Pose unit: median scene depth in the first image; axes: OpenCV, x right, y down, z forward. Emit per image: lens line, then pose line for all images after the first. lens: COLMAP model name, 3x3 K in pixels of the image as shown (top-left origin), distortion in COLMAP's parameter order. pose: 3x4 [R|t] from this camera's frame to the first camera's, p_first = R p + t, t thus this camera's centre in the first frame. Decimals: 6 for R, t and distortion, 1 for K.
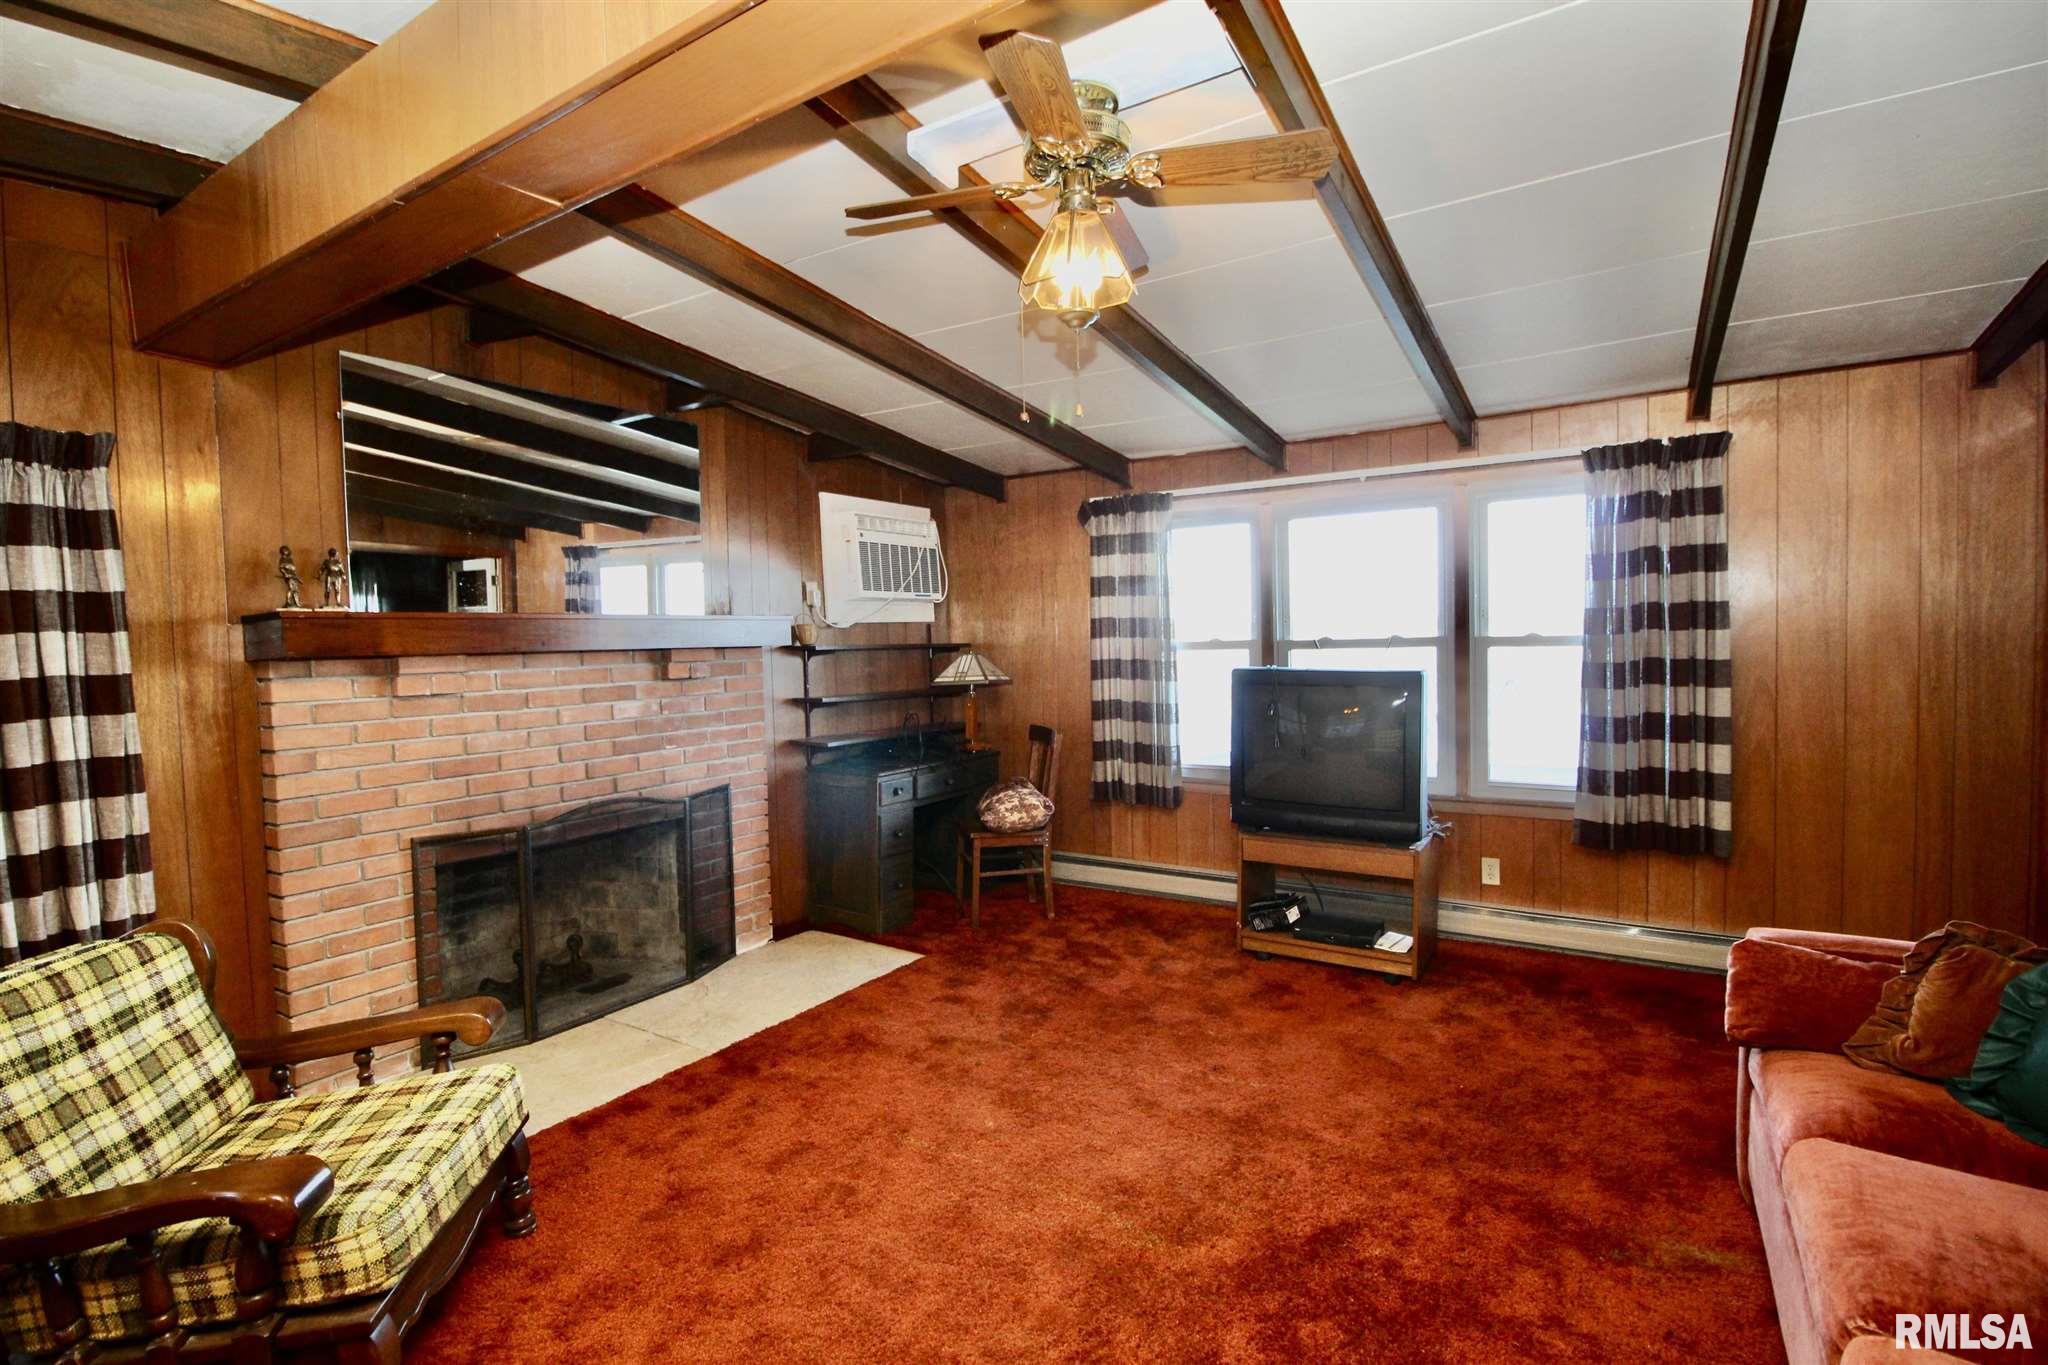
lens RADIAL K [[943.9, 0, 1023.1], [0, 943.9, 674.2], [0, 0, 1]] dist [-0.000047, -0.000024]
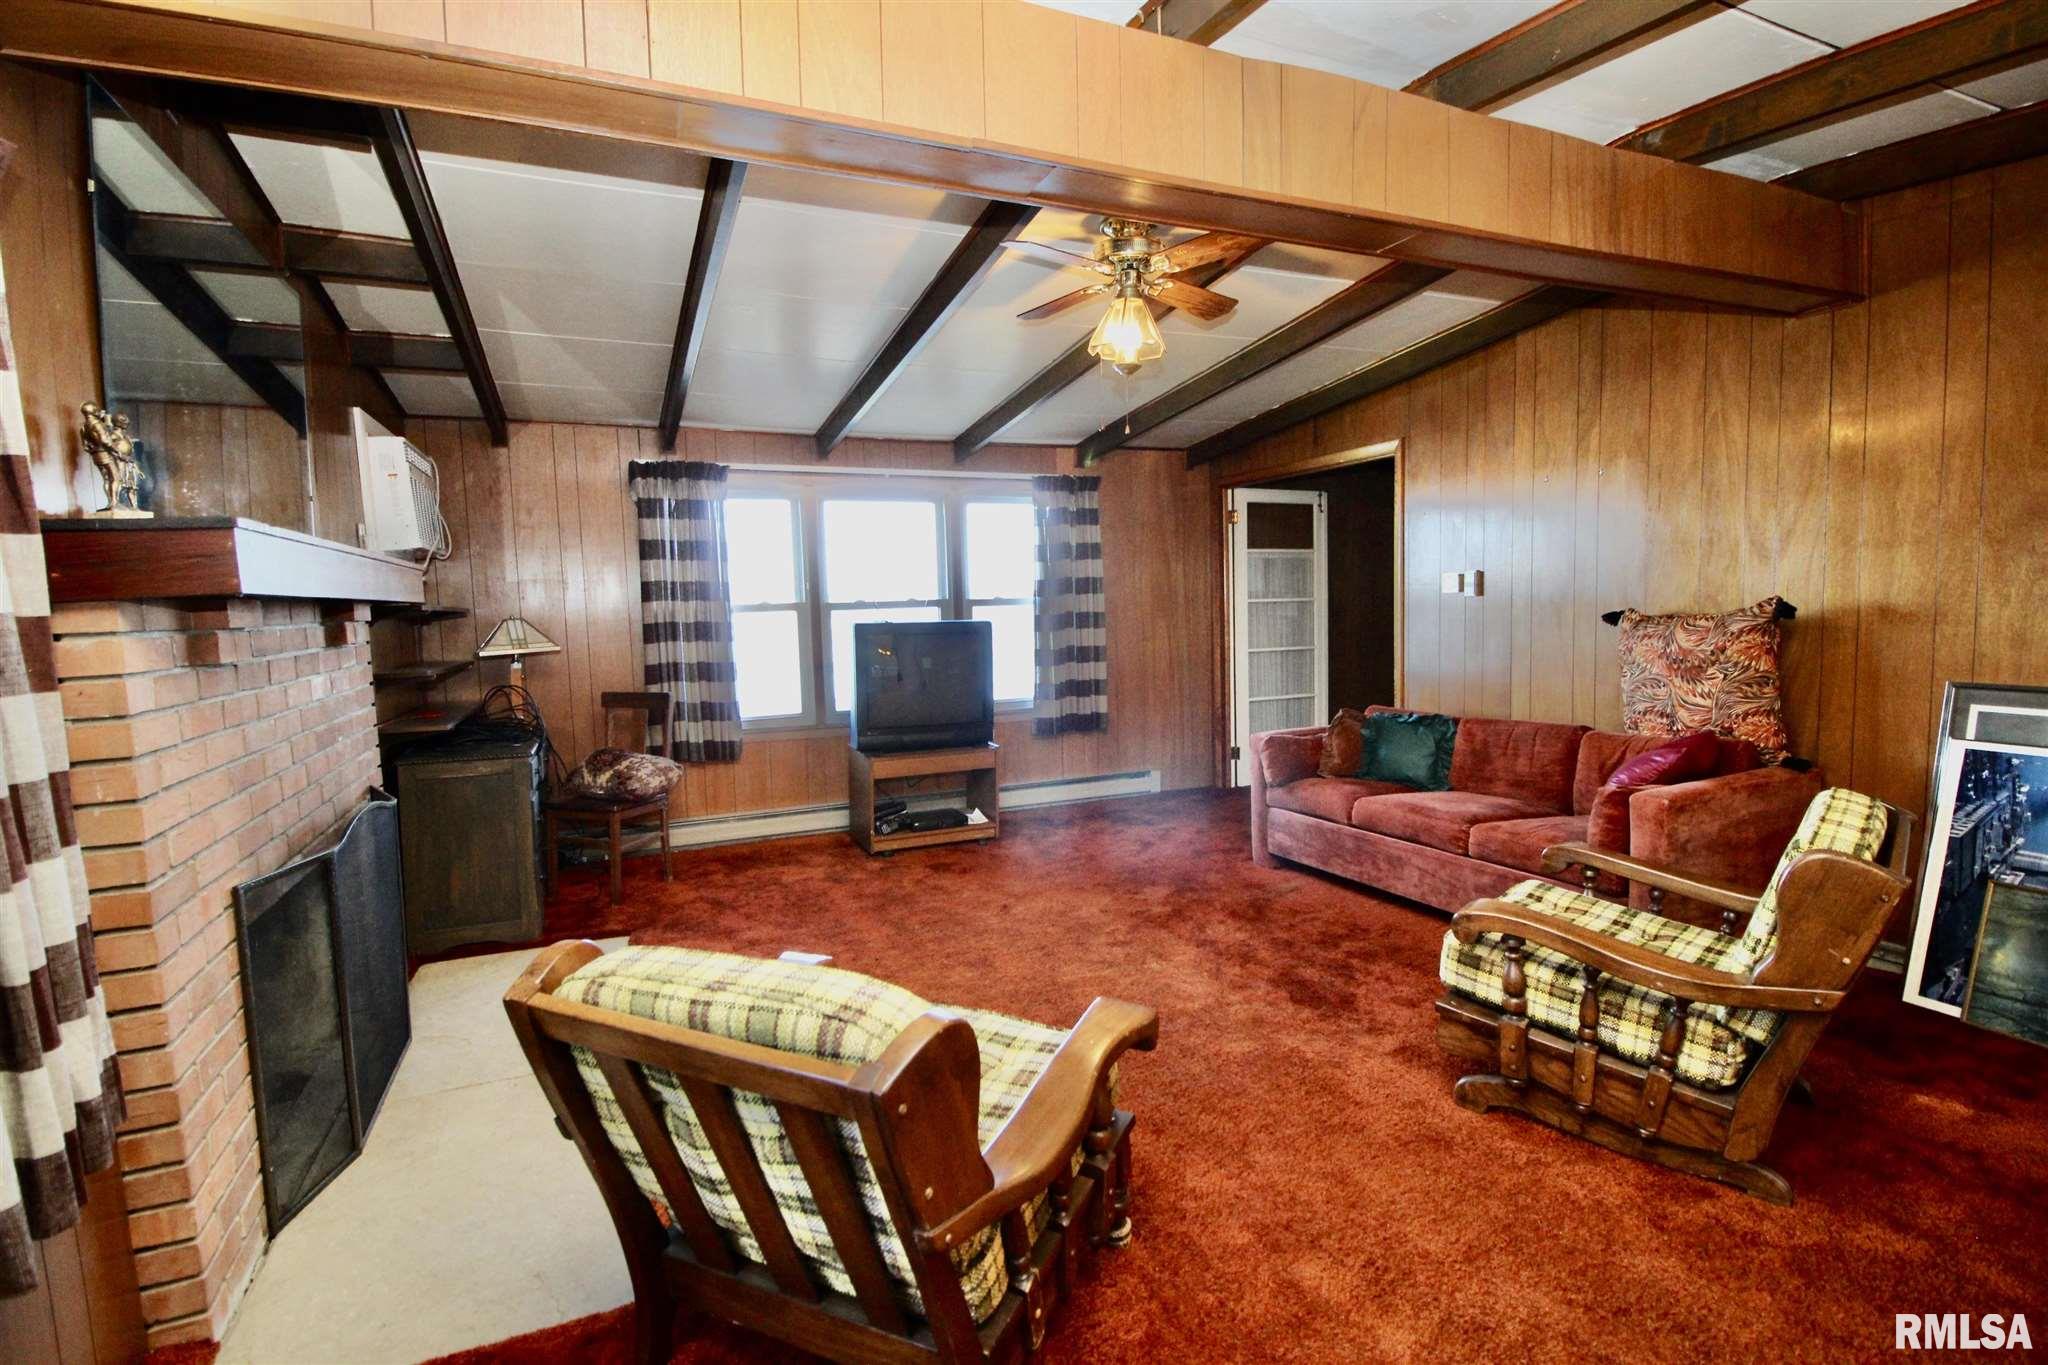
lens RADIAL K [[948.1, 0, 1023.2], [0, 948.1, 678.8], [0, 0, 1]] dist [0.001744, -0.012536]
pose [[0.557651, -0.060746, 0.827850, -0.595283], [0.045827, 0.998051, 0.042365, 0.020584], [-0.828810, 0.014313, 0.559348, 0.132755]]
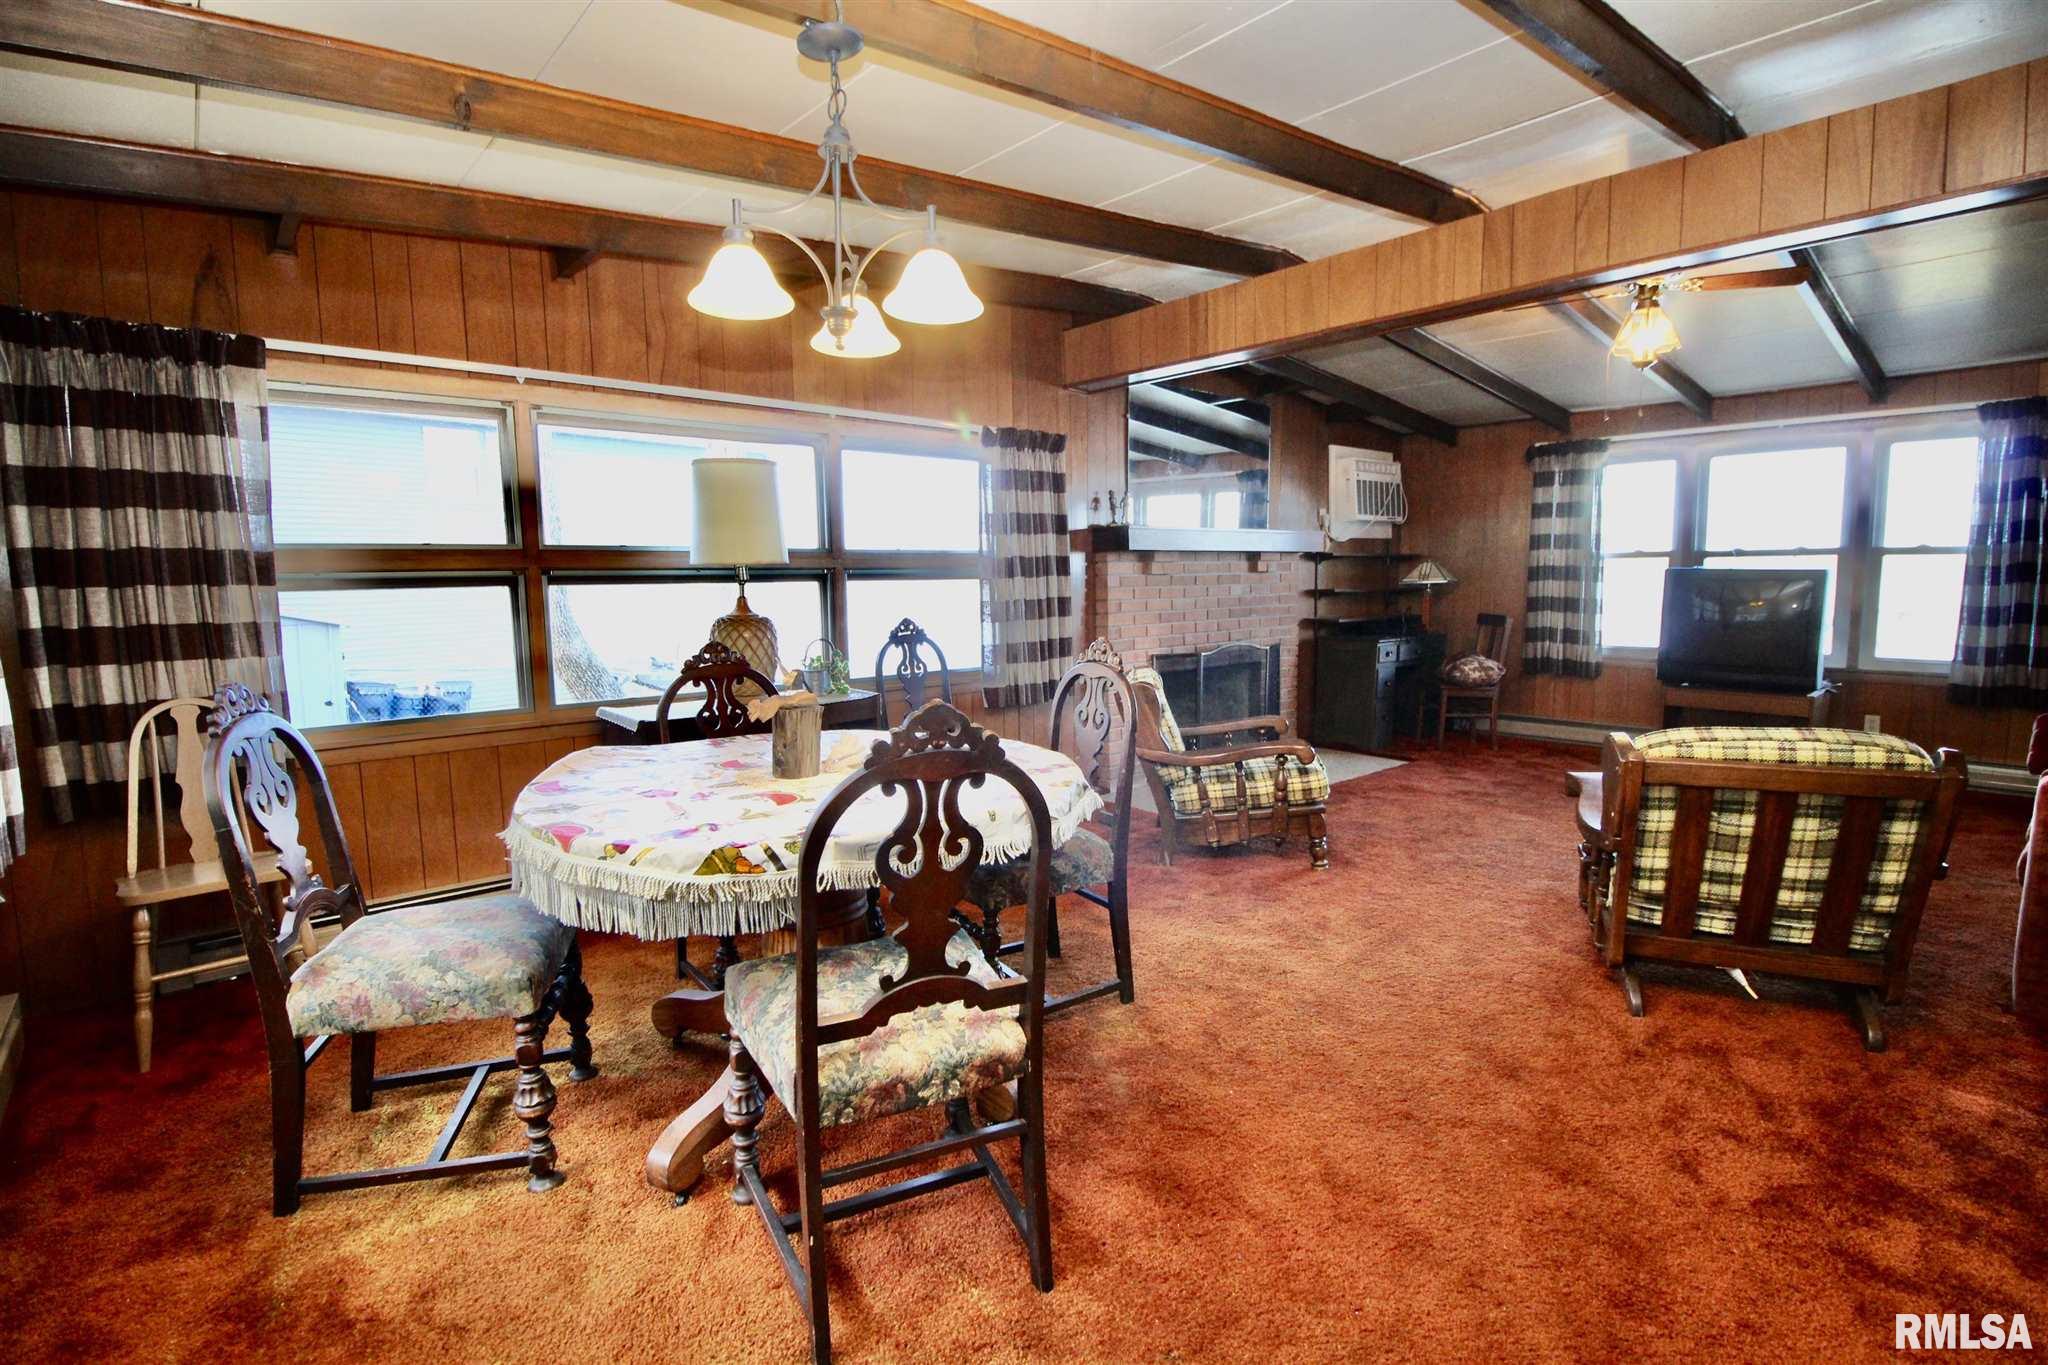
lens RADIAL K [[948.1, 0, 1023.2], [0, 948.1, 678.8], [0, 0, 1]] dist [0.001744, -0.012536]
pose [[0.962126, 0.040085, -0.269643, -0.273465], [-0.019607, 0.996744, 0.078214, 0.058113], [0.271900, -0.069964, 0.959779, -0.541874]]
